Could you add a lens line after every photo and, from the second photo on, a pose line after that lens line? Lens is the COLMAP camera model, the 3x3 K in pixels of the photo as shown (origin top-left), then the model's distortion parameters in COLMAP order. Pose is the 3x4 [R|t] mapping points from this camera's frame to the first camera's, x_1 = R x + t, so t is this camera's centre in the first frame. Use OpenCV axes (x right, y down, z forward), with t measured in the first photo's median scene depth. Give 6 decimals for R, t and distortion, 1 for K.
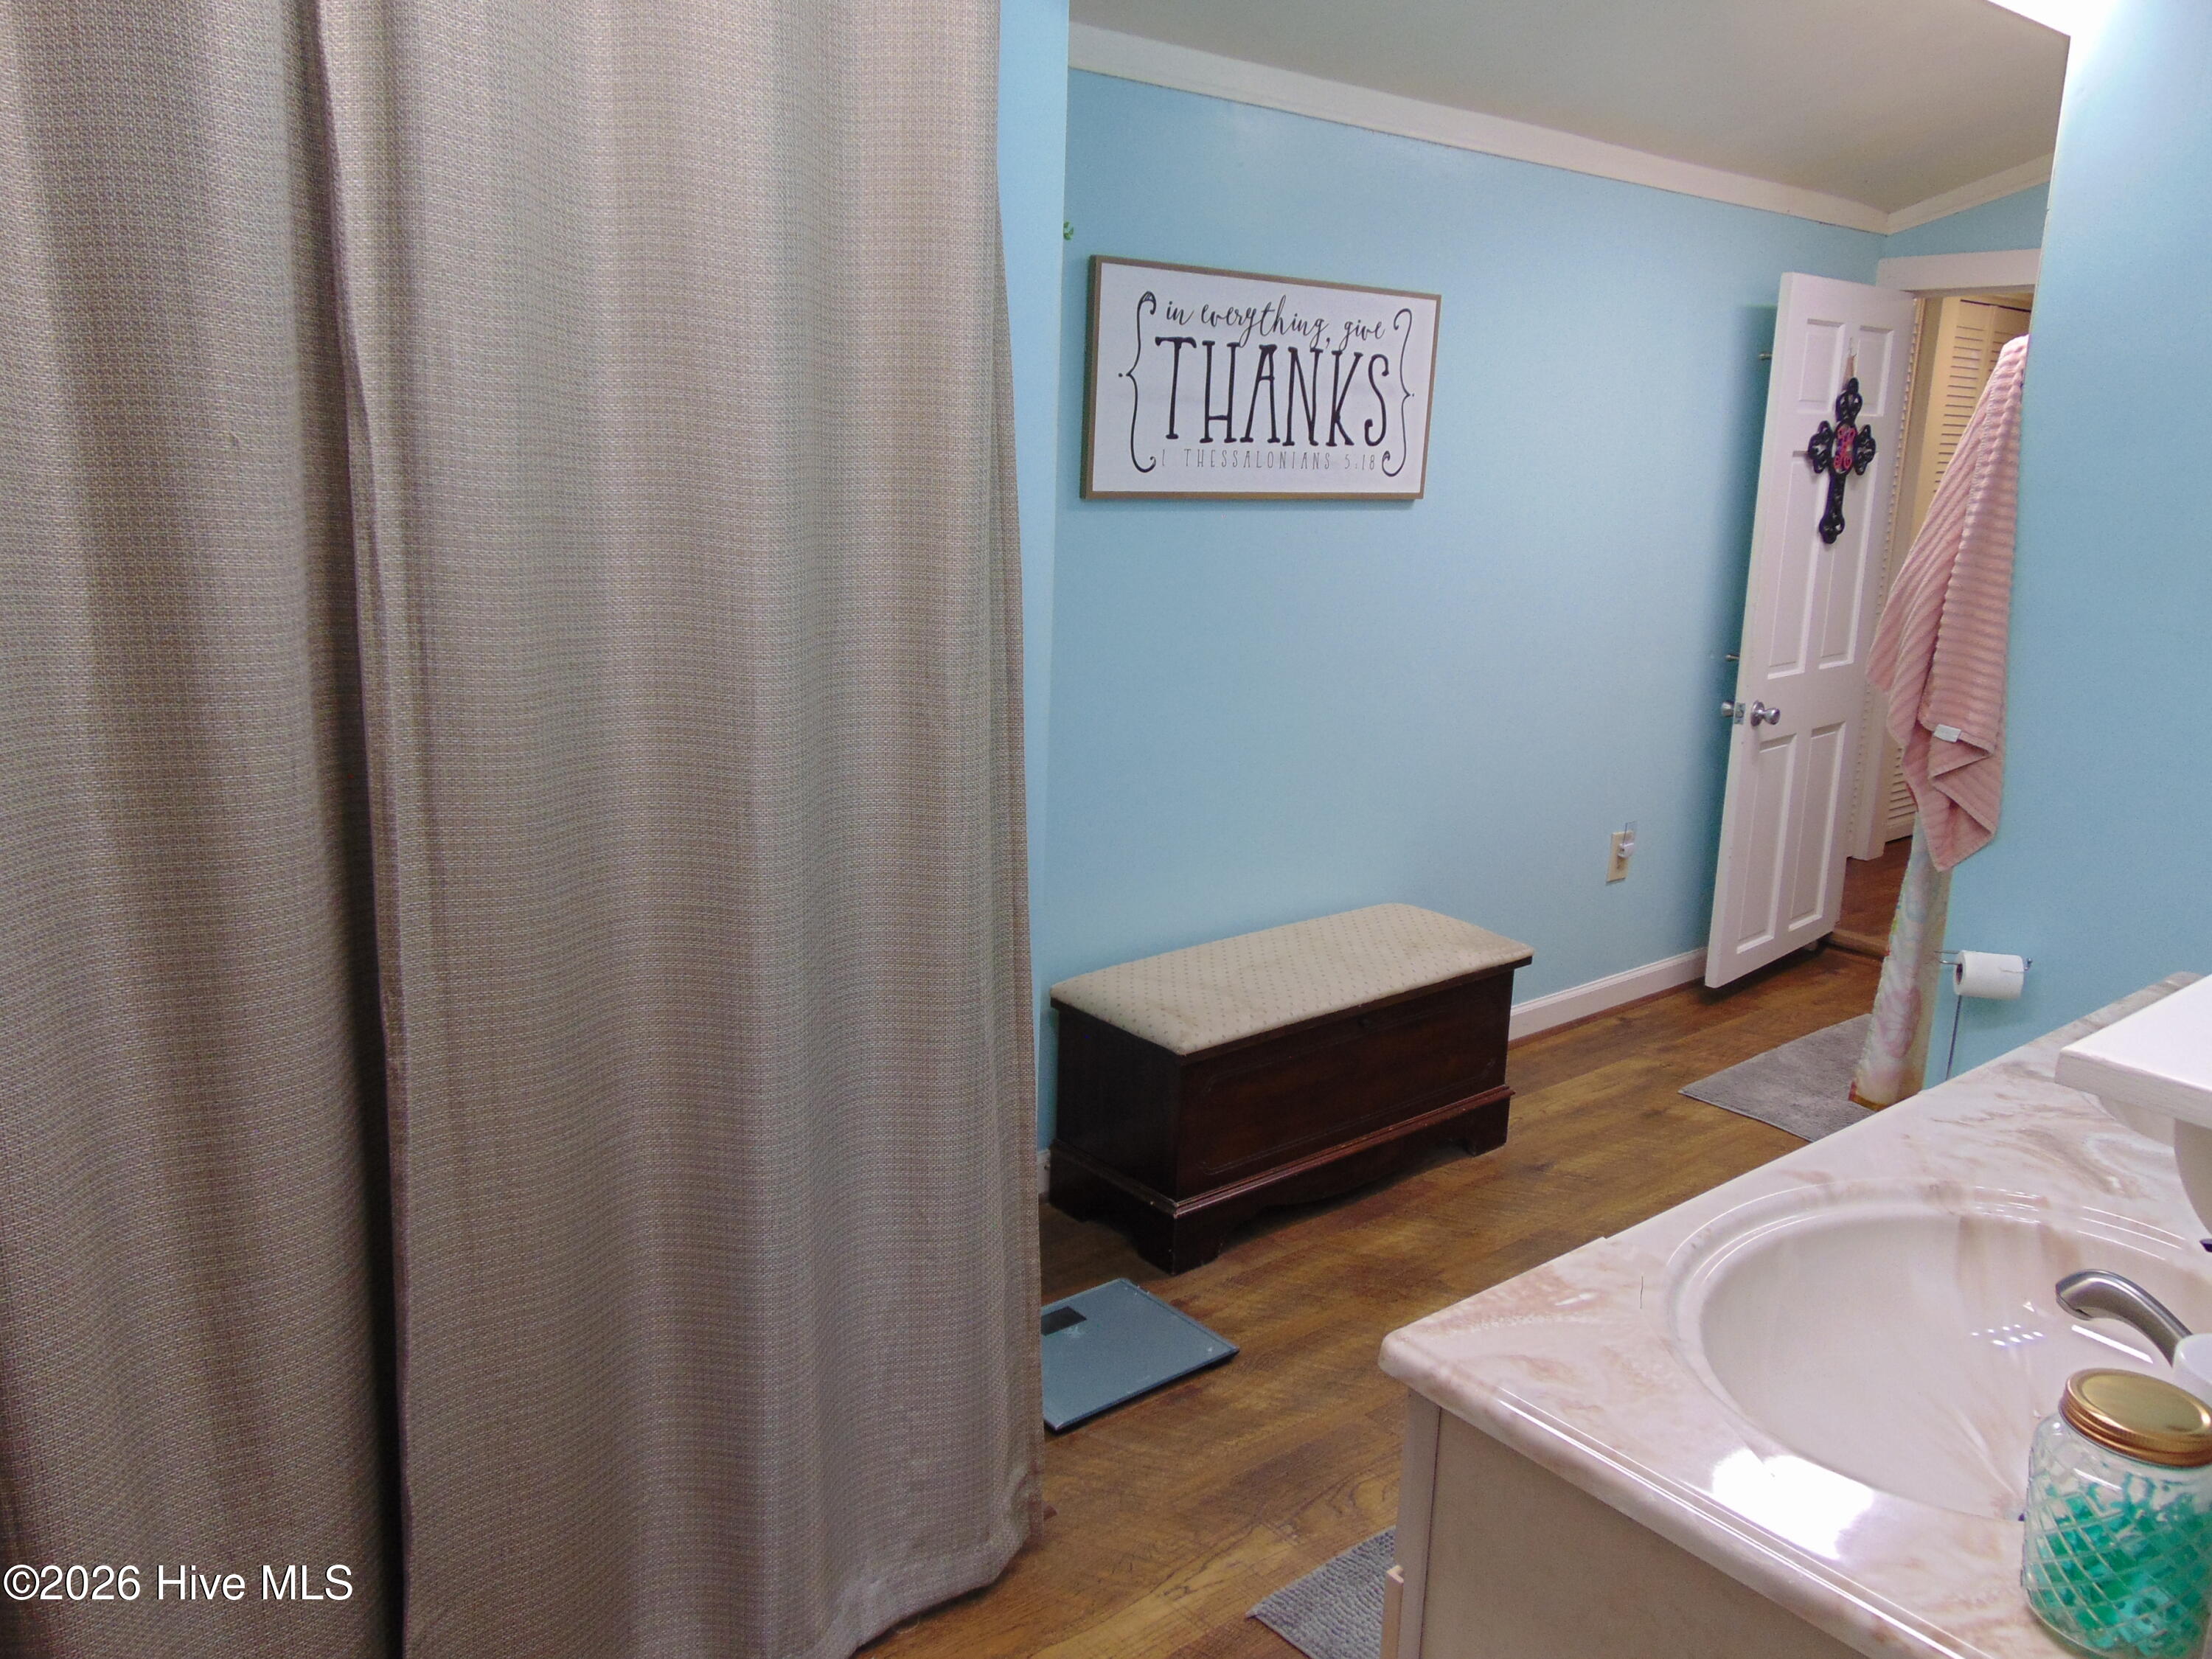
lens RADIAL K [[1655.8, 0, 1113.2], [0, 1655.8, 821.5], [0, 0, 1]] dist [-0.042504, 0.082959]
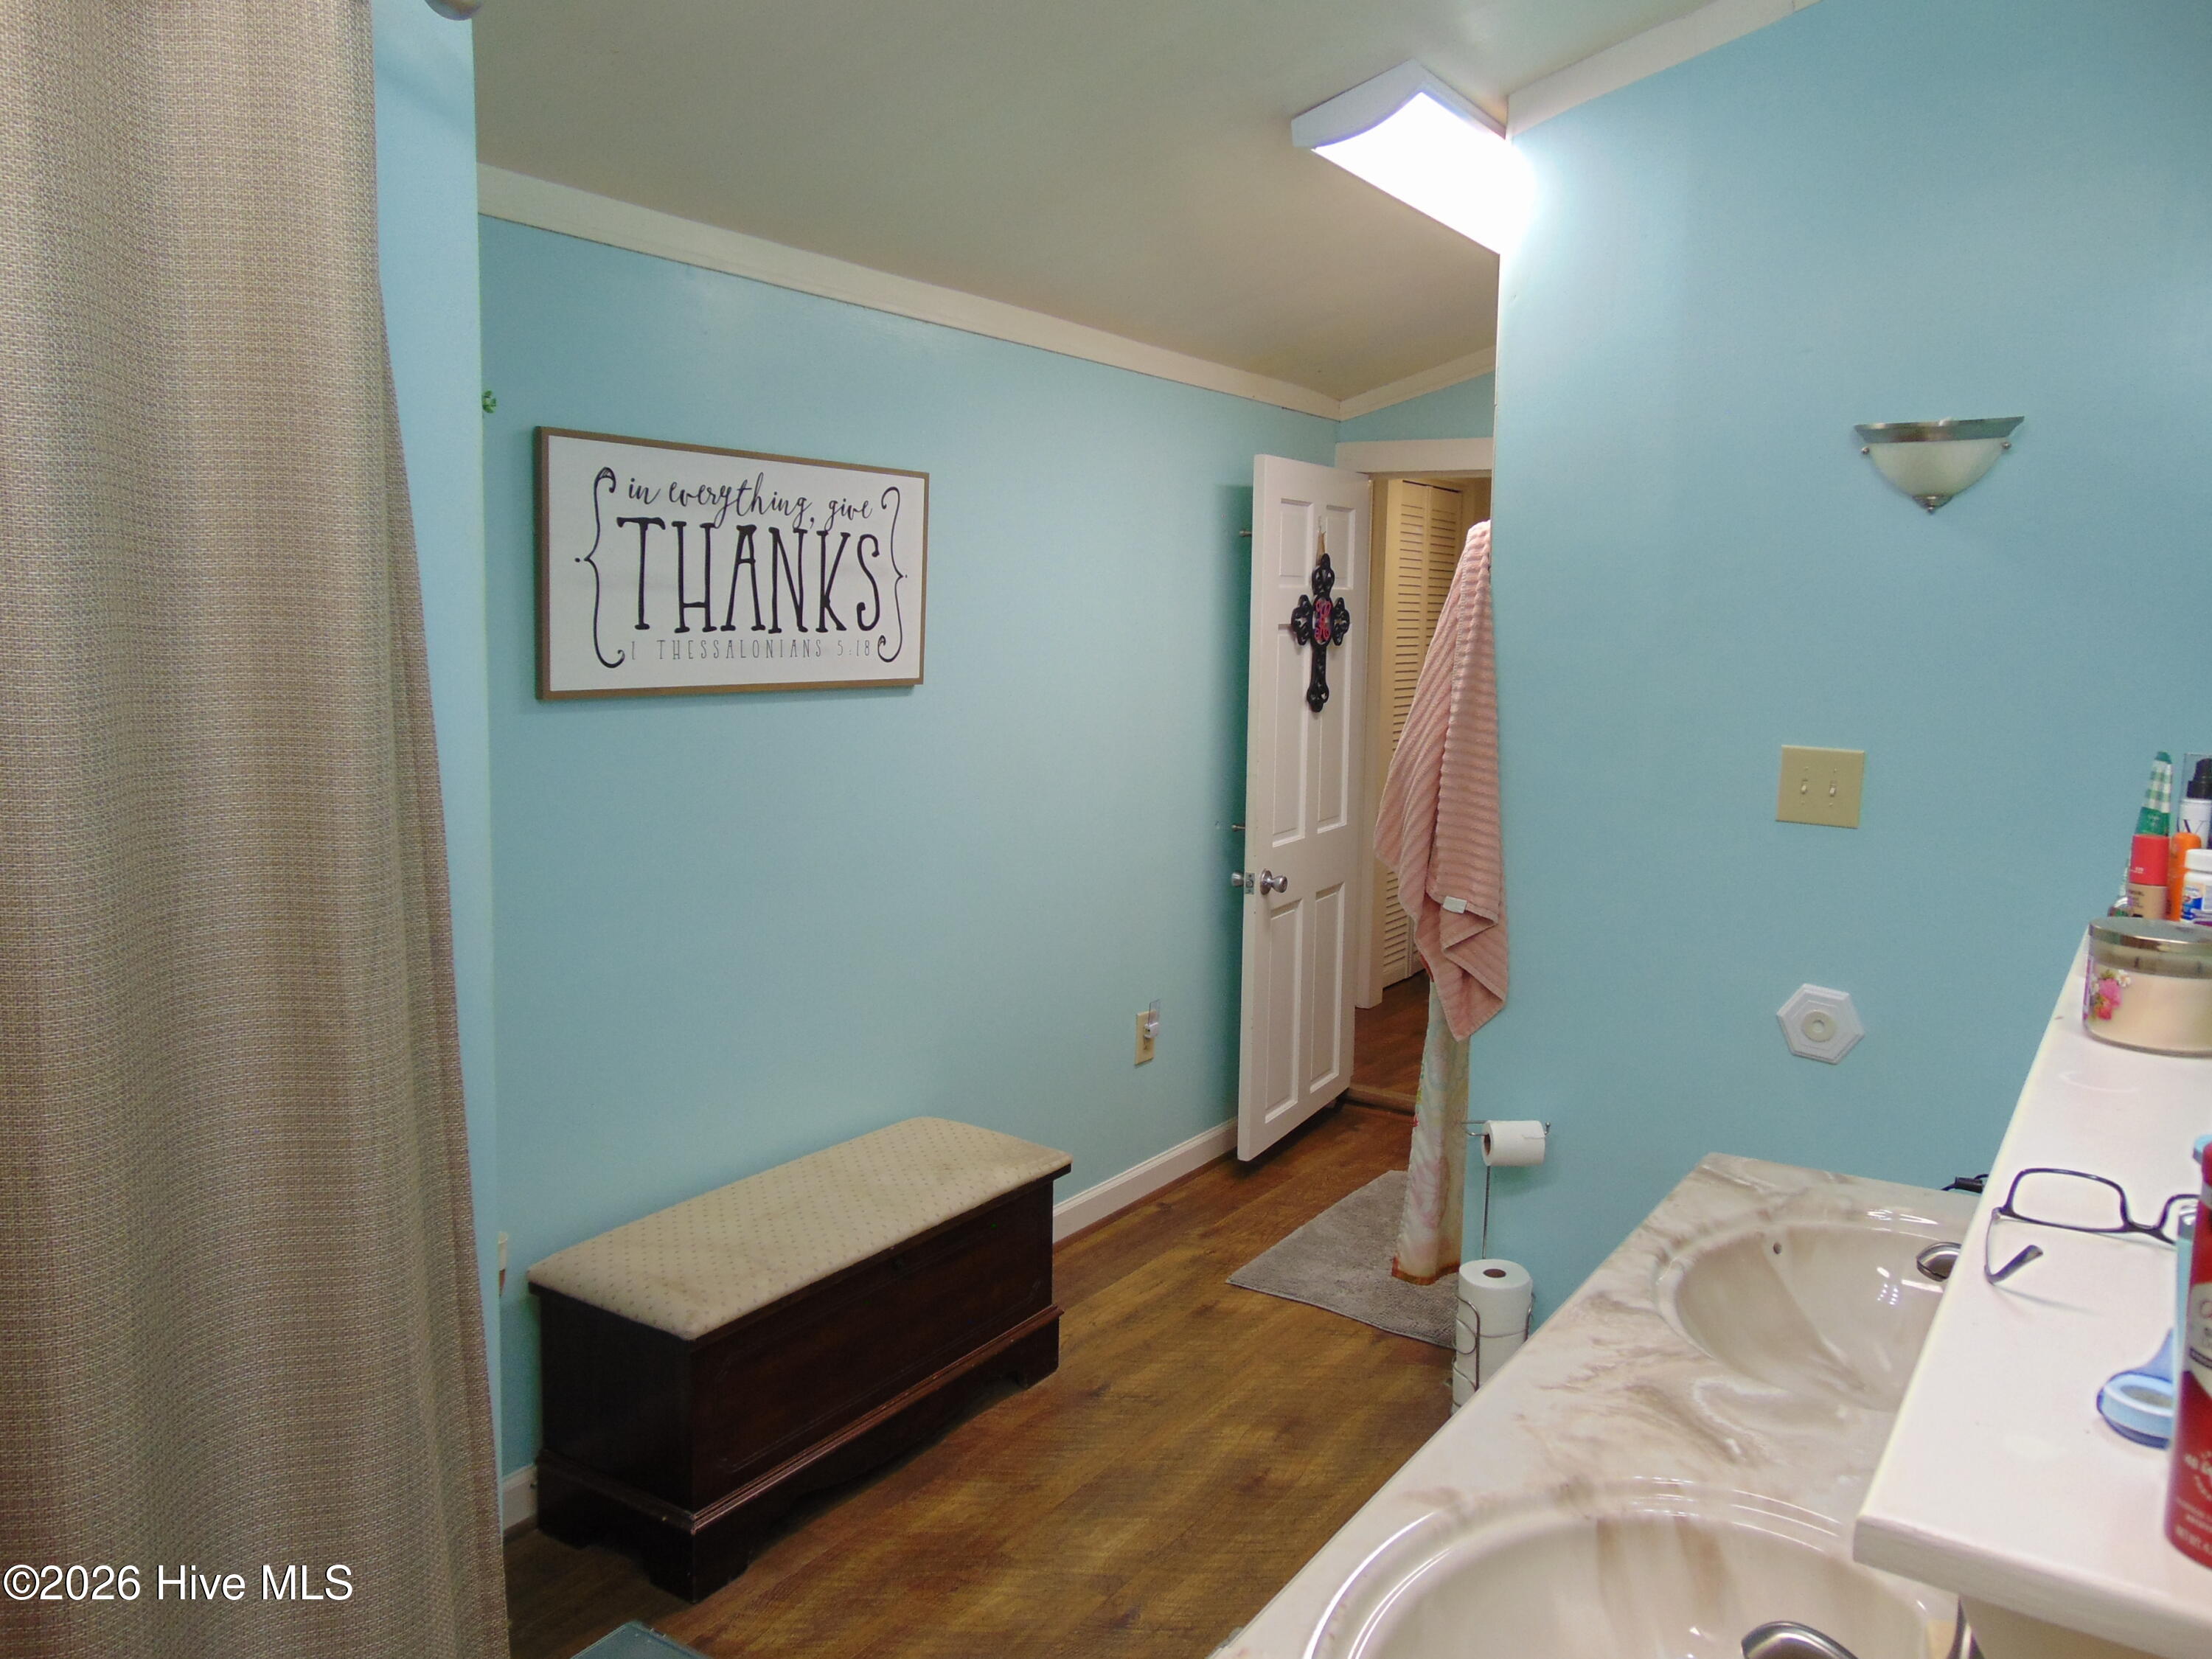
lens RADIAL K [[1655.8, 0, 1113.2], [0, 1655.8, 821.5], [0, 0, 1]] dist [-0.042504, 0.082959]
pose [[0.954867, -0.047773, 0.293168, 0.012054], [0.075289, 0.993677, -0.083297, -0.034821], [-0.287334, 0.101610, 0.952426, 0.088519]]
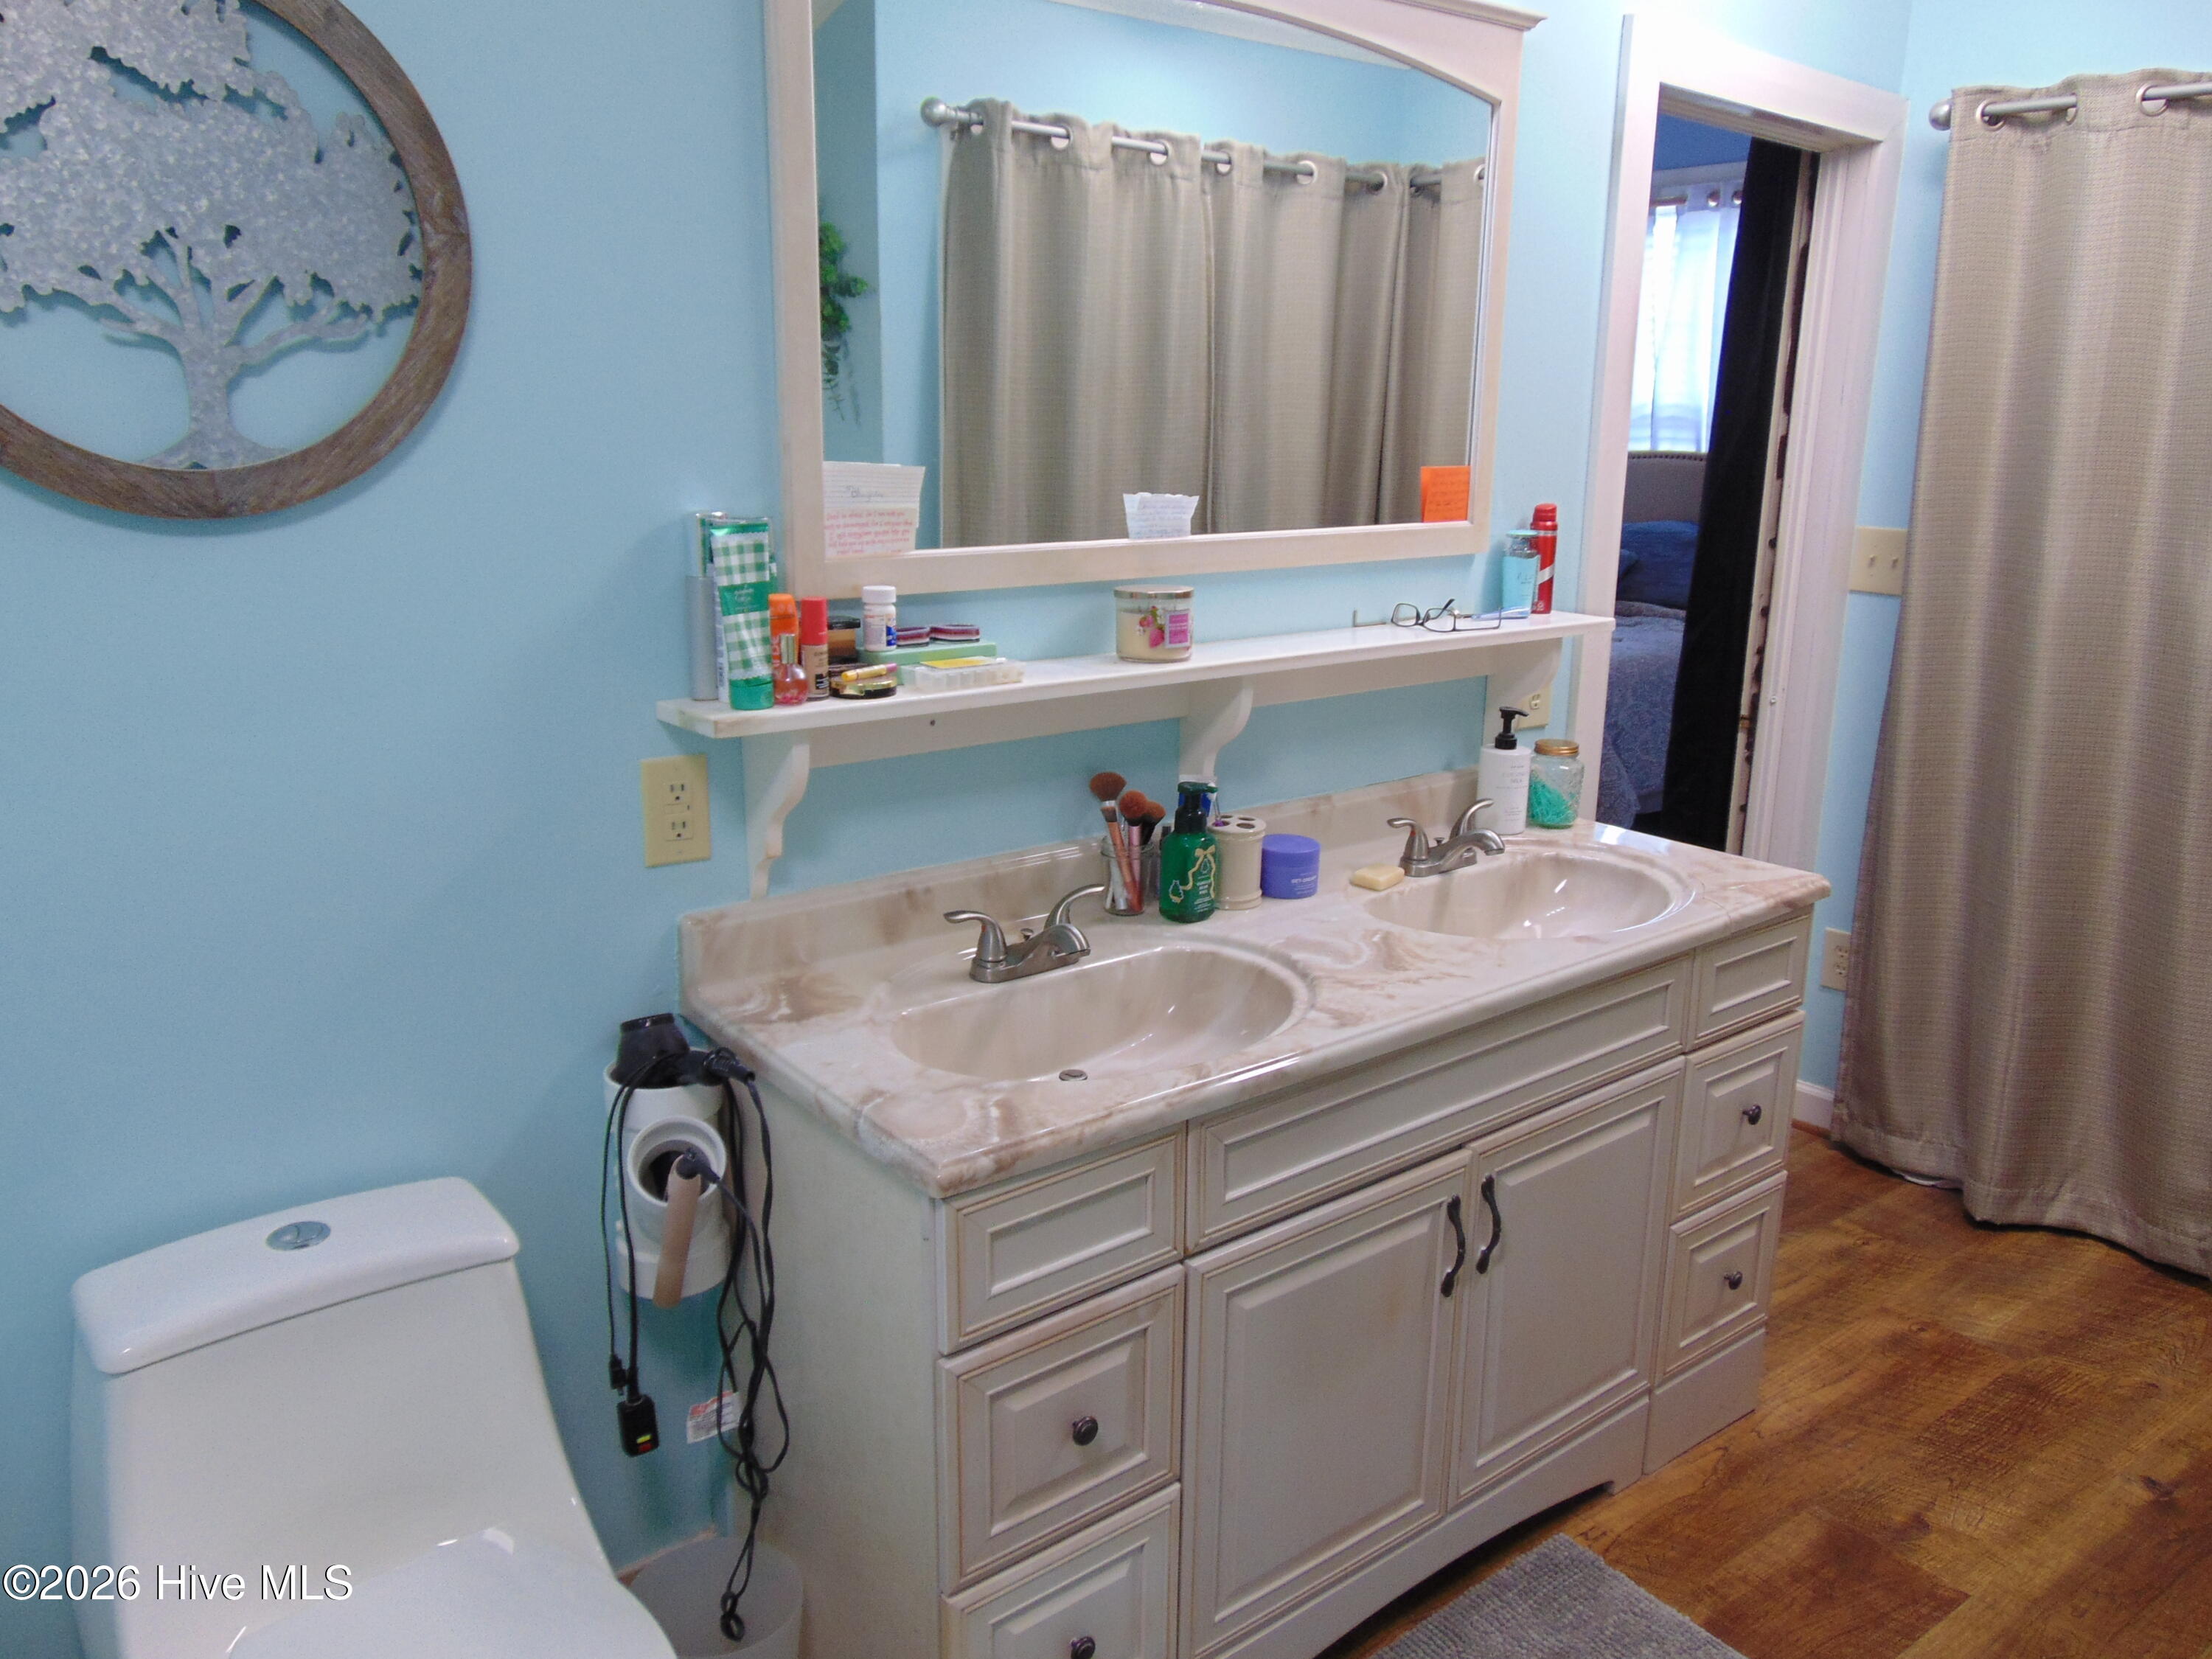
lens RADIAL K [[1645.3, 0, 1110.5], [0, 1645.3, 823.9], [0, 0, 1]] dist [-0.036281, 0.066275]
pose [[-0.999175, -0.038912, 0.011636, 0.379722], [-0.029634, 0.894401, 0.446284, -0.232501], [-0.027773, 0.445571, -0.894816, 1.033298]]
